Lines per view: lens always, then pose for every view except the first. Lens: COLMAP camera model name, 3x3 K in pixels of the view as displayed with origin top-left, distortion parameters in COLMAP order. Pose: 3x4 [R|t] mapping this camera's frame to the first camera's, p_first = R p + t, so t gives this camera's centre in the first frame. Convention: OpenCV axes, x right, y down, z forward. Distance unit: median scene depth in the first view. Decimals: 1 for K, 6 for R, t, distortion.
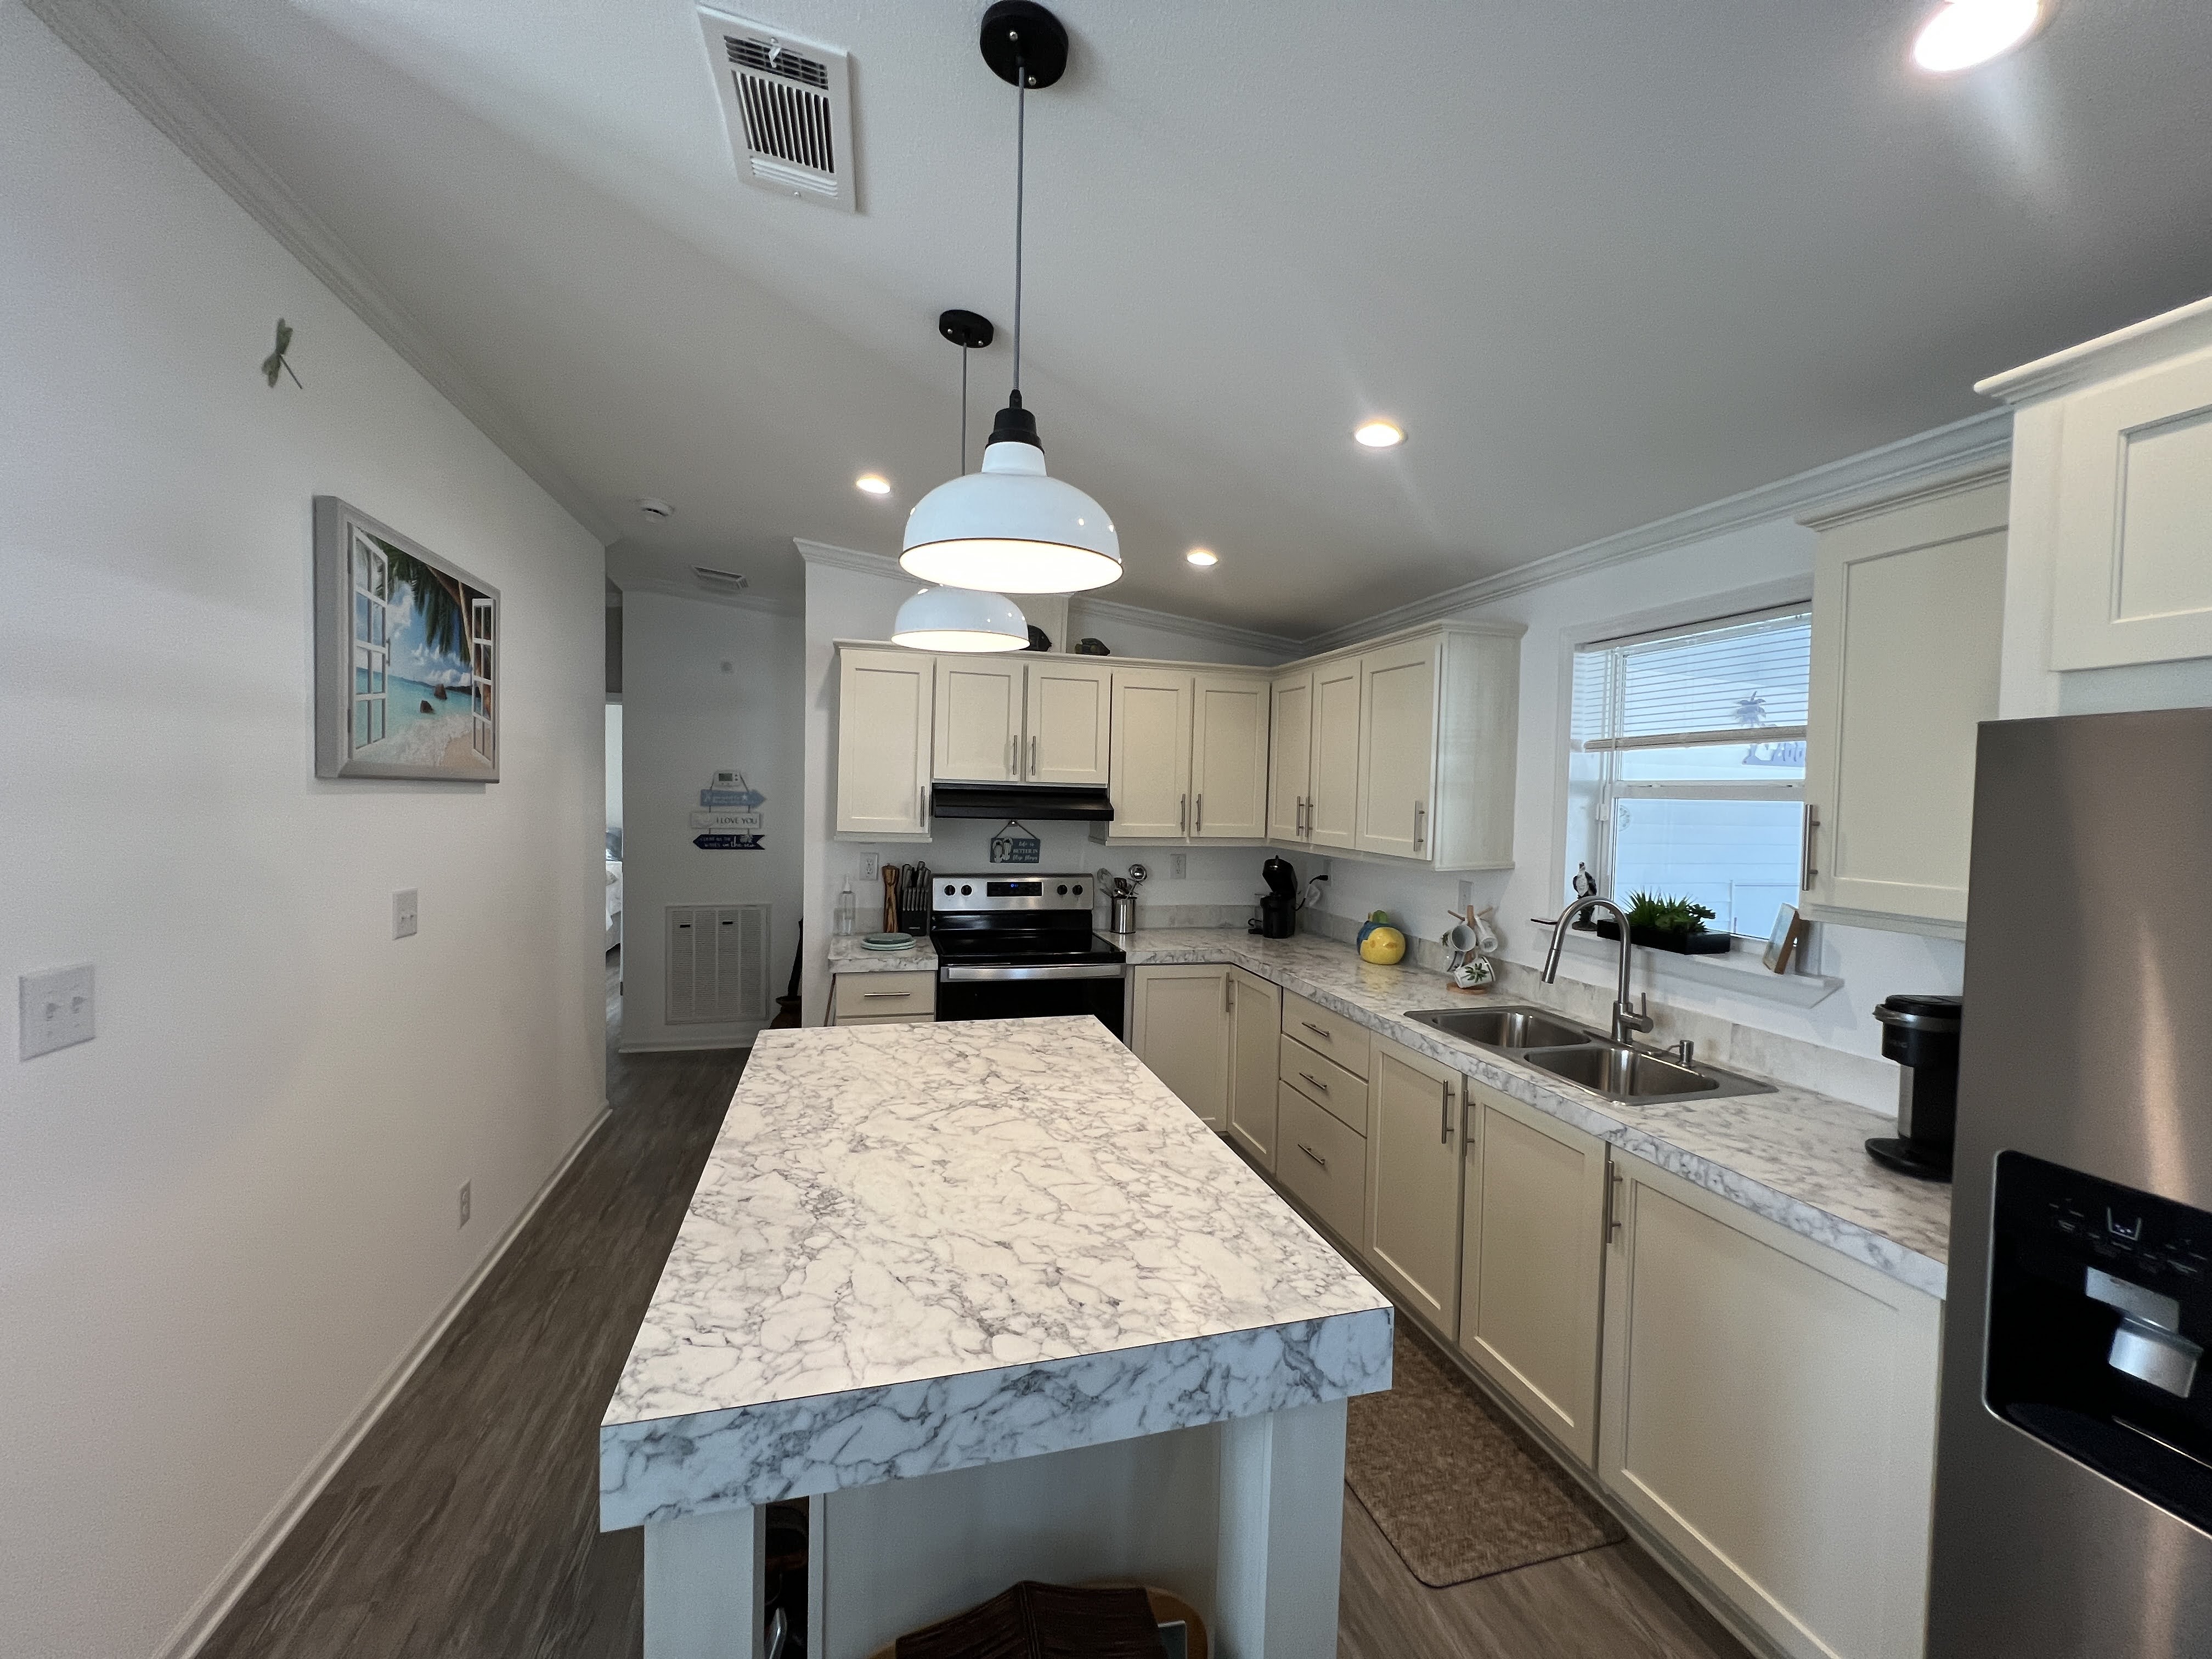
lens RADIAL K [[889.7, 0, 1102.9], [0, 889.7, 827.1], [0, 0, 1]] dist [-0.002446, 0.000814]
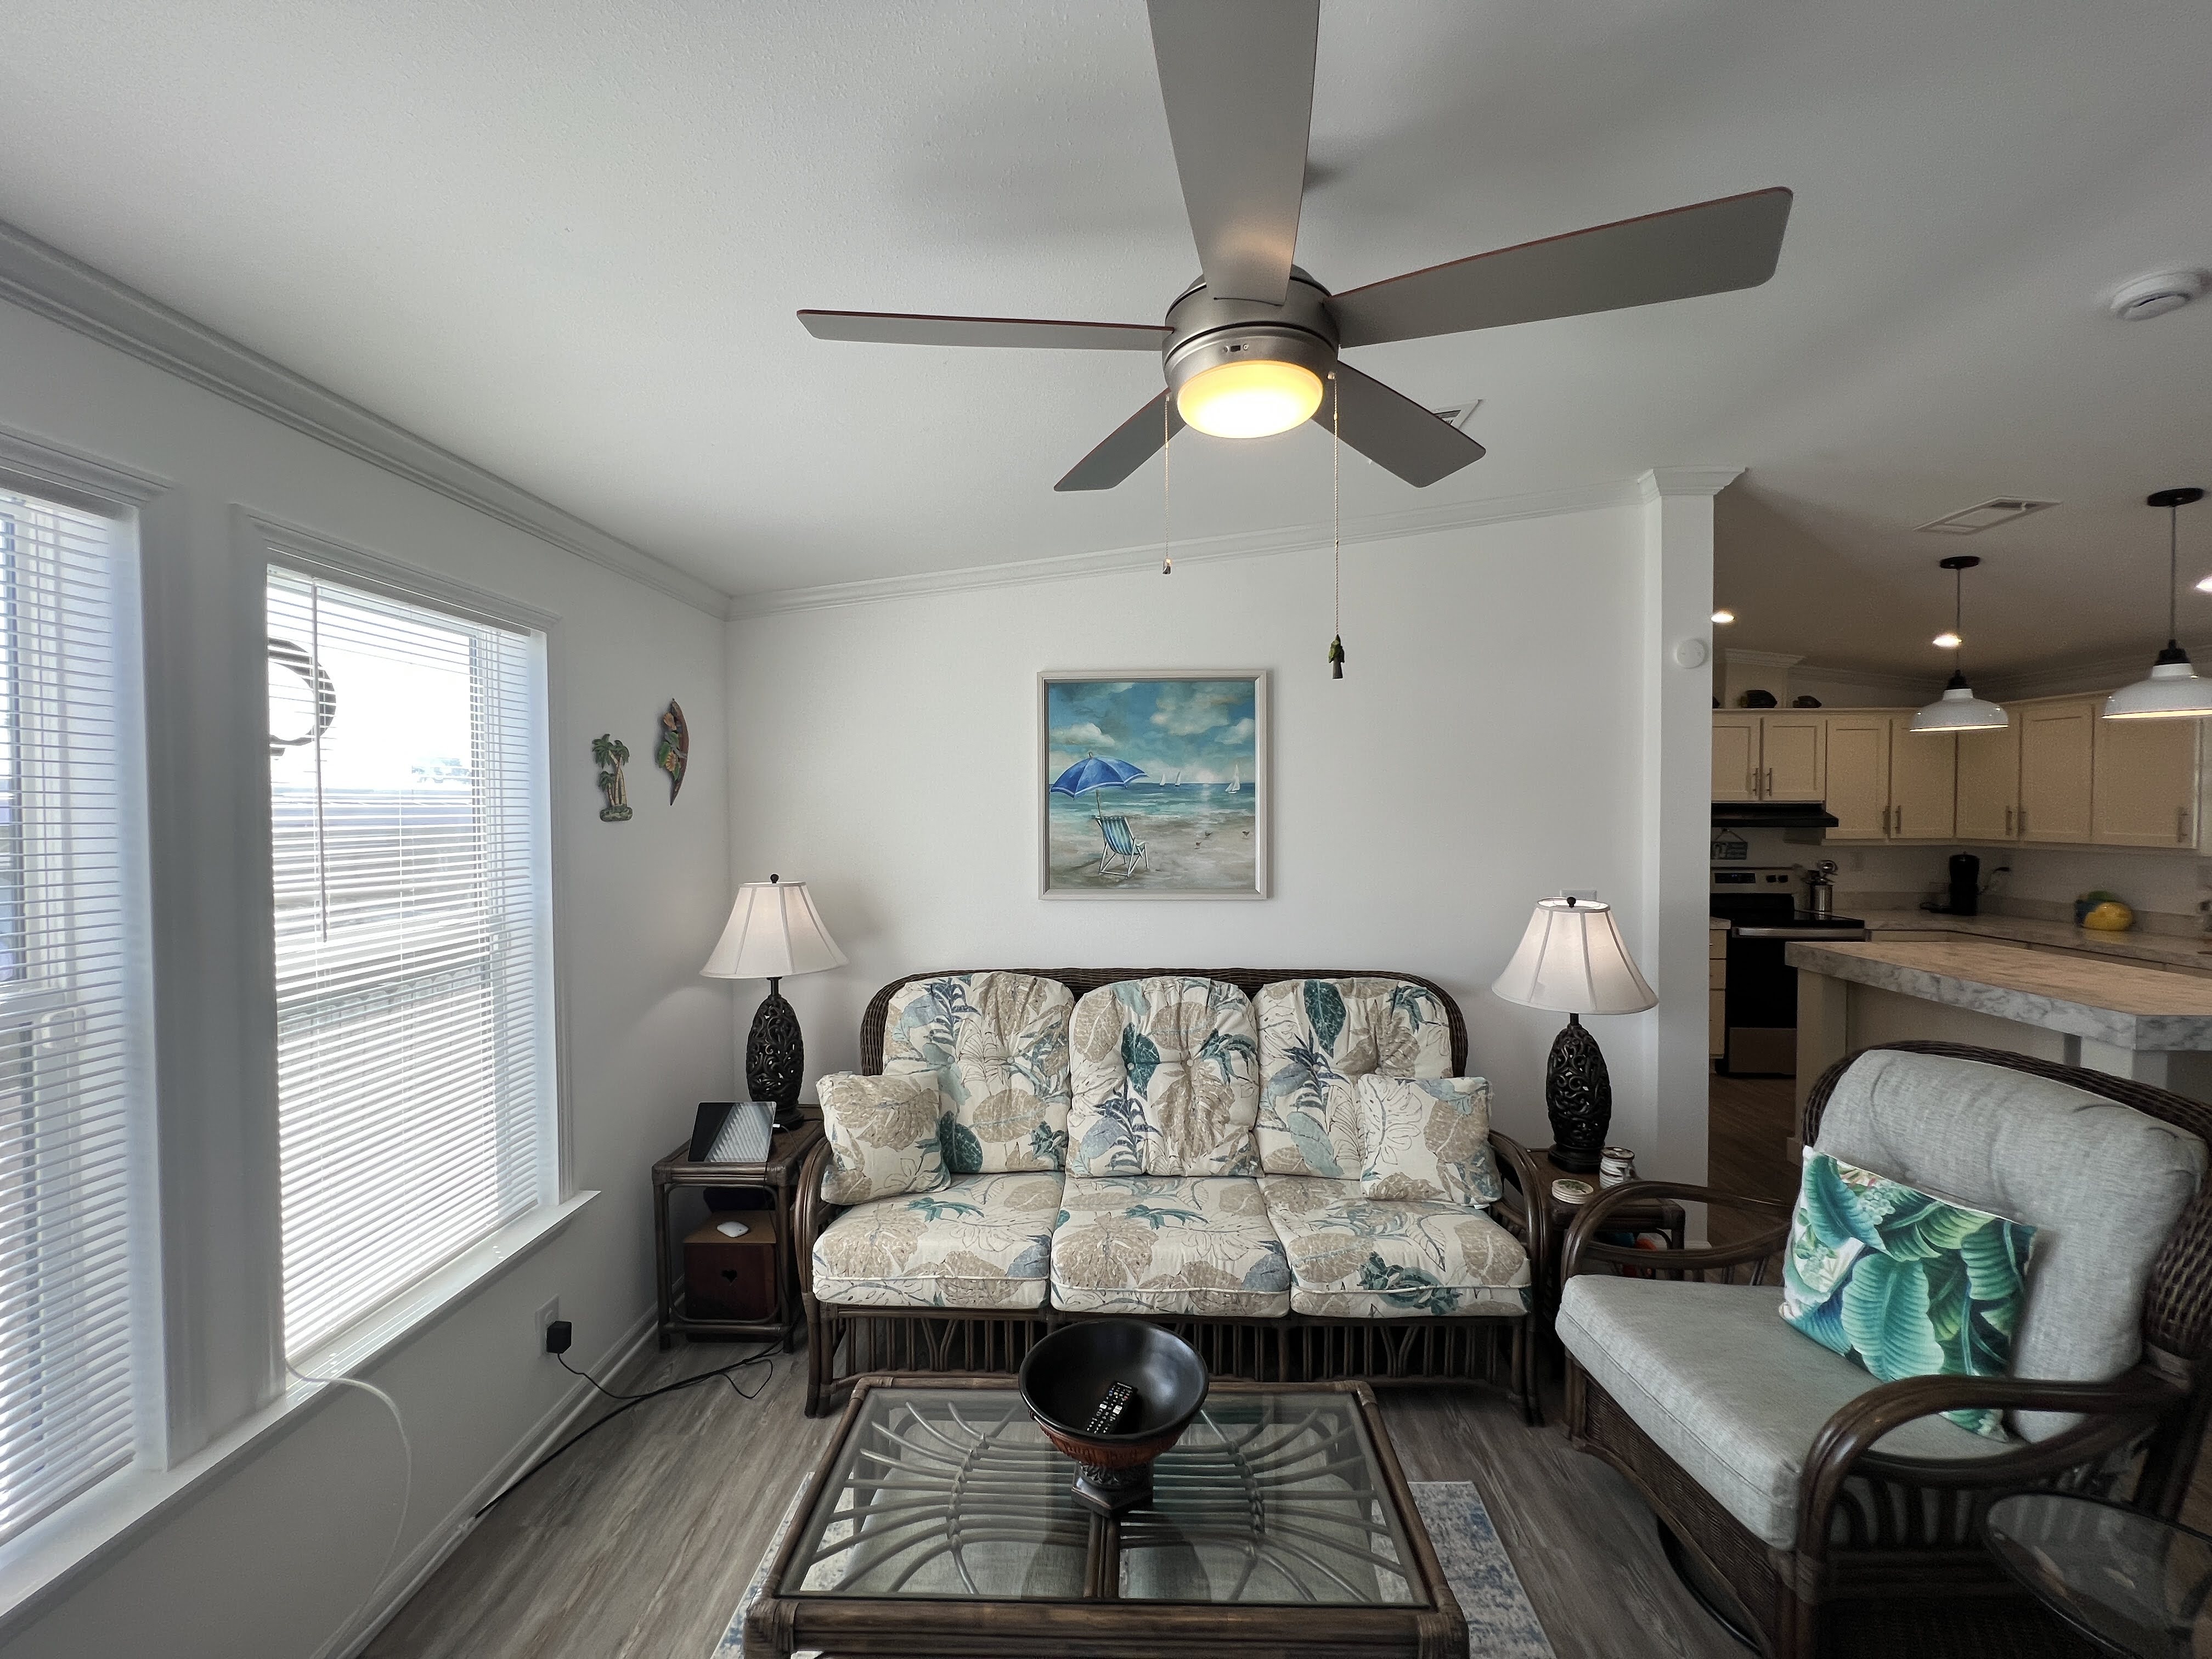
lens RADIAL K [[889.7, 0, 1108.6], [0, 889.7, 822.7], [0, 0, 1]] dist [-0.002446, 0.000814]
pose [[0.954259, -0.022538, -0.298132, -0.902546], [0.015311, 0.999530, -0.026555, 0.007613], [0.298590, 0.020775, 0.954155, -0.903838]]
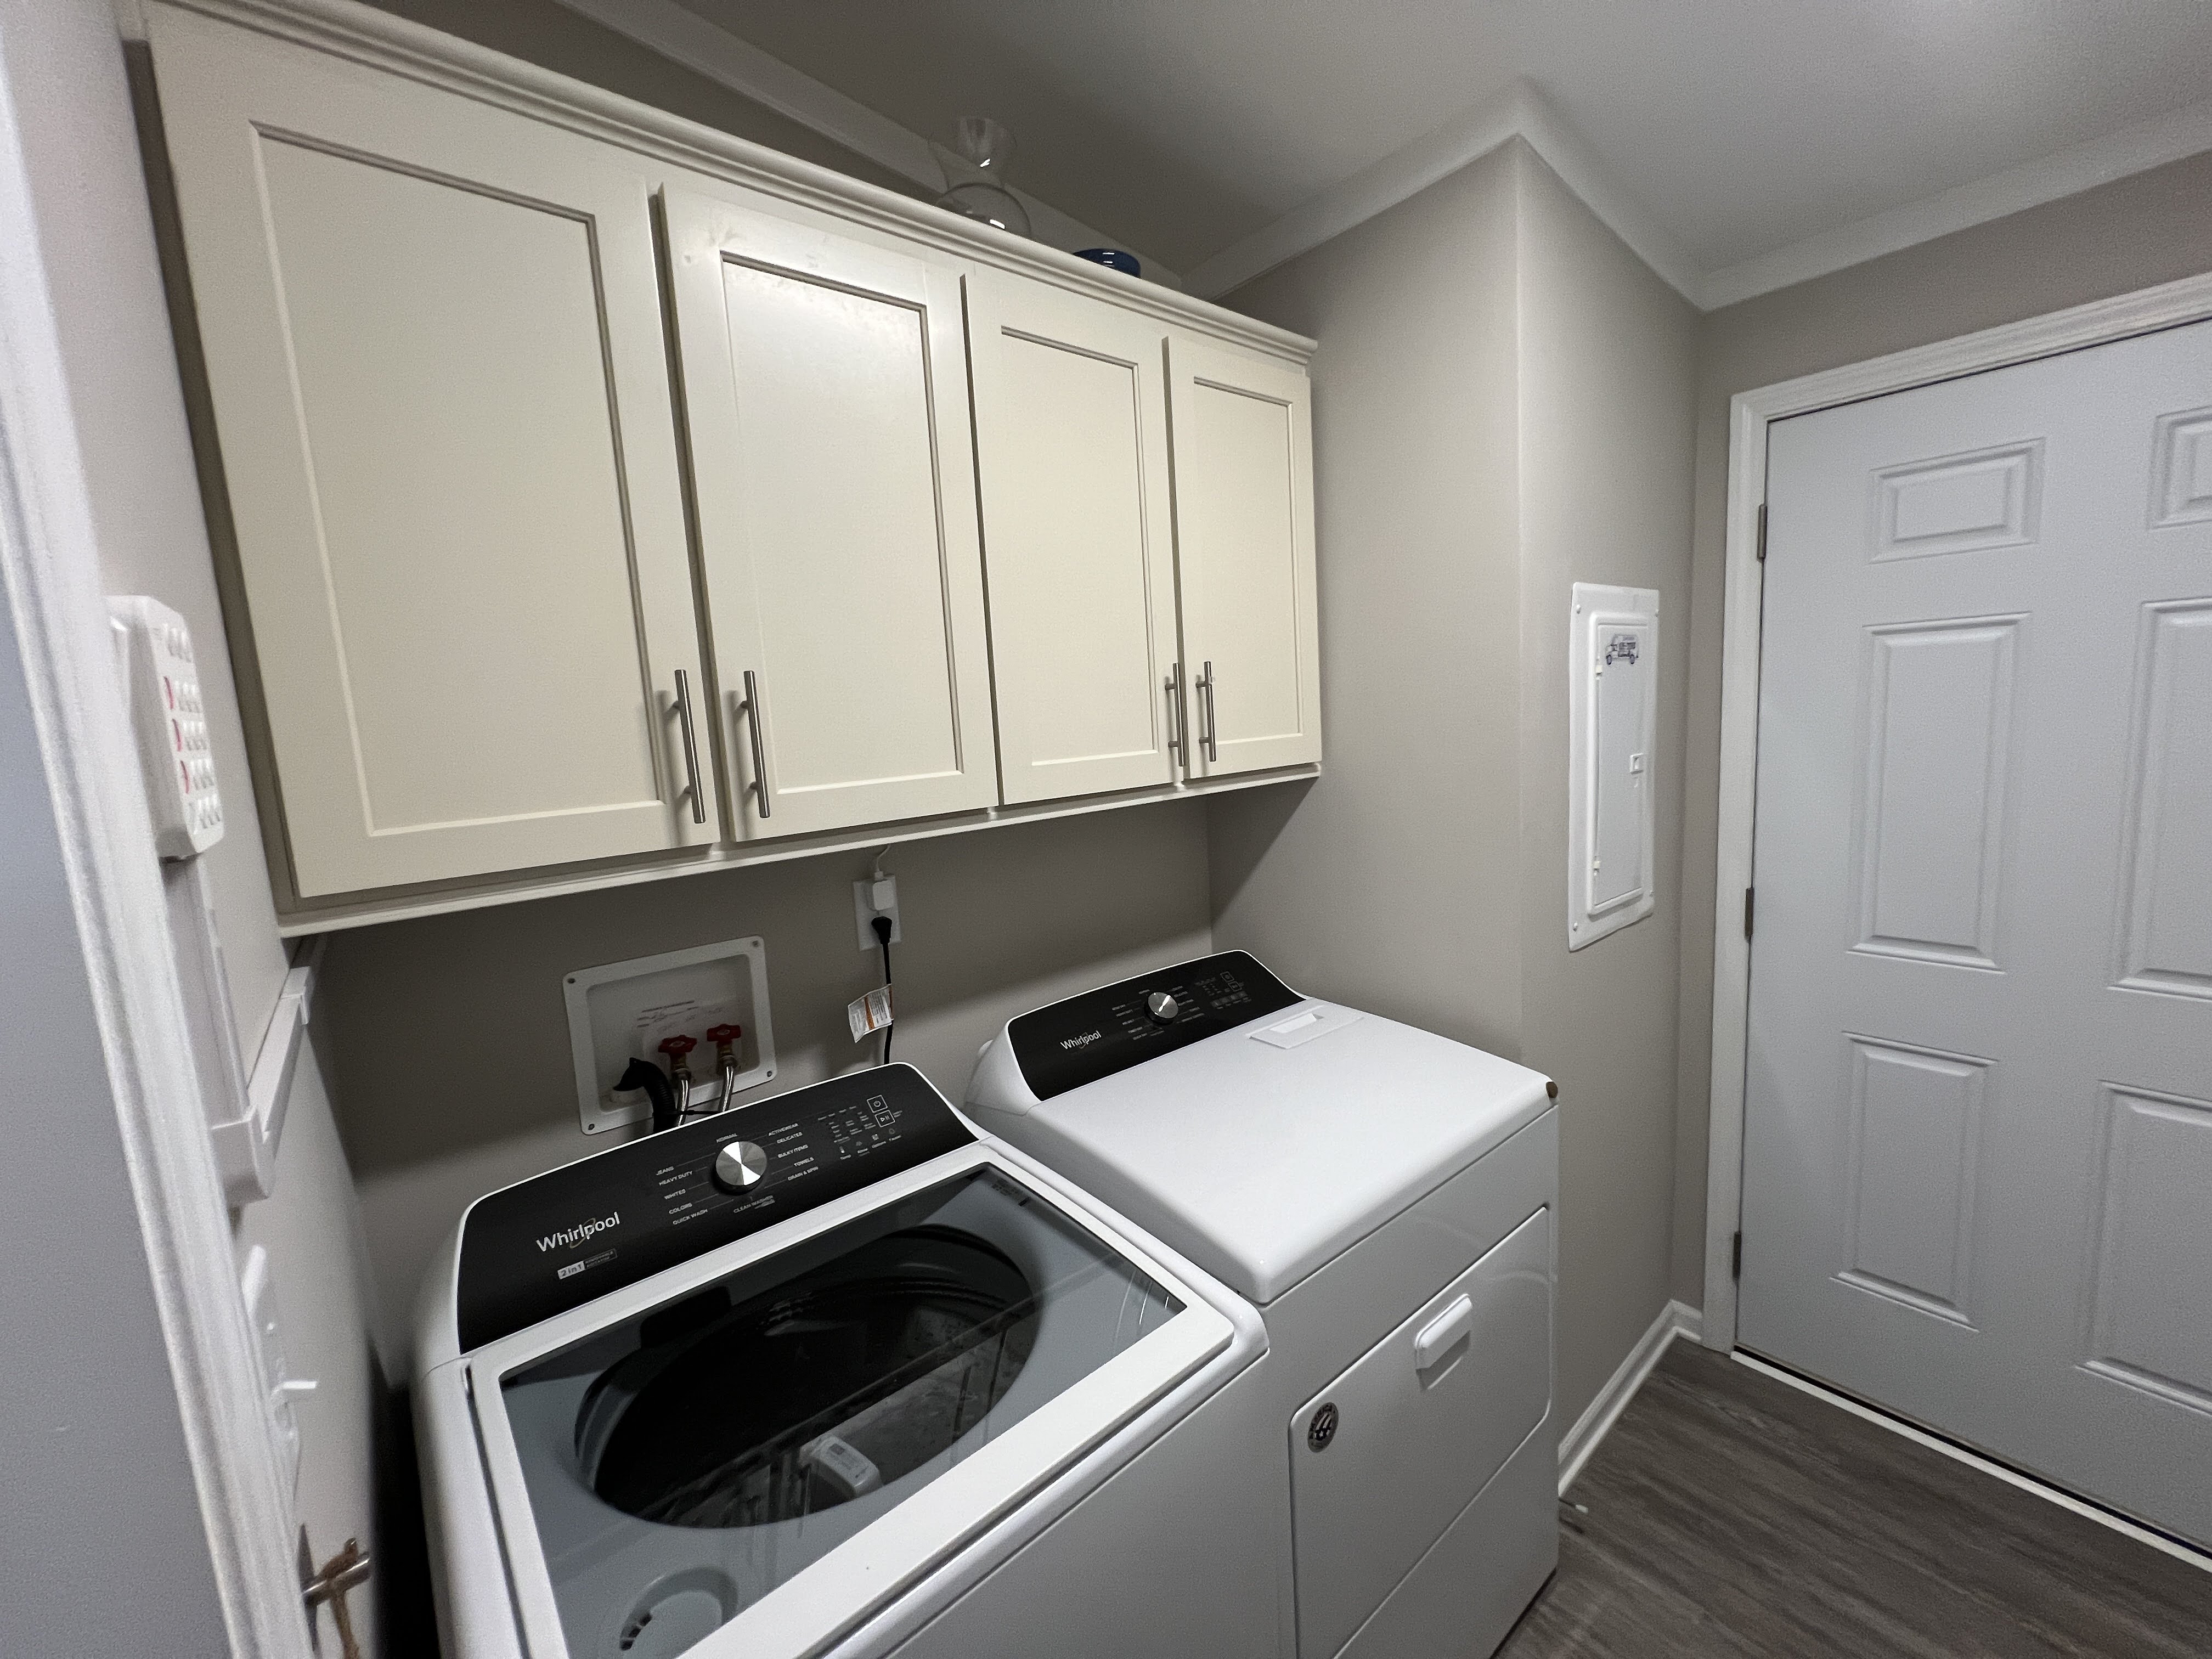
lens RADIAL K [[889.7, 0, 1094.4], [0, 889.7, 825.8], [0, 0, 1]] dist [-0.002446, 0.000814]
pose [[0.907940, -0.141330, 0.394551, -0.135916], [0.102821, 0.987770, 0.117212, -0.025285], [-0.406291, -0.065853, 0.911367, 0.961666]]
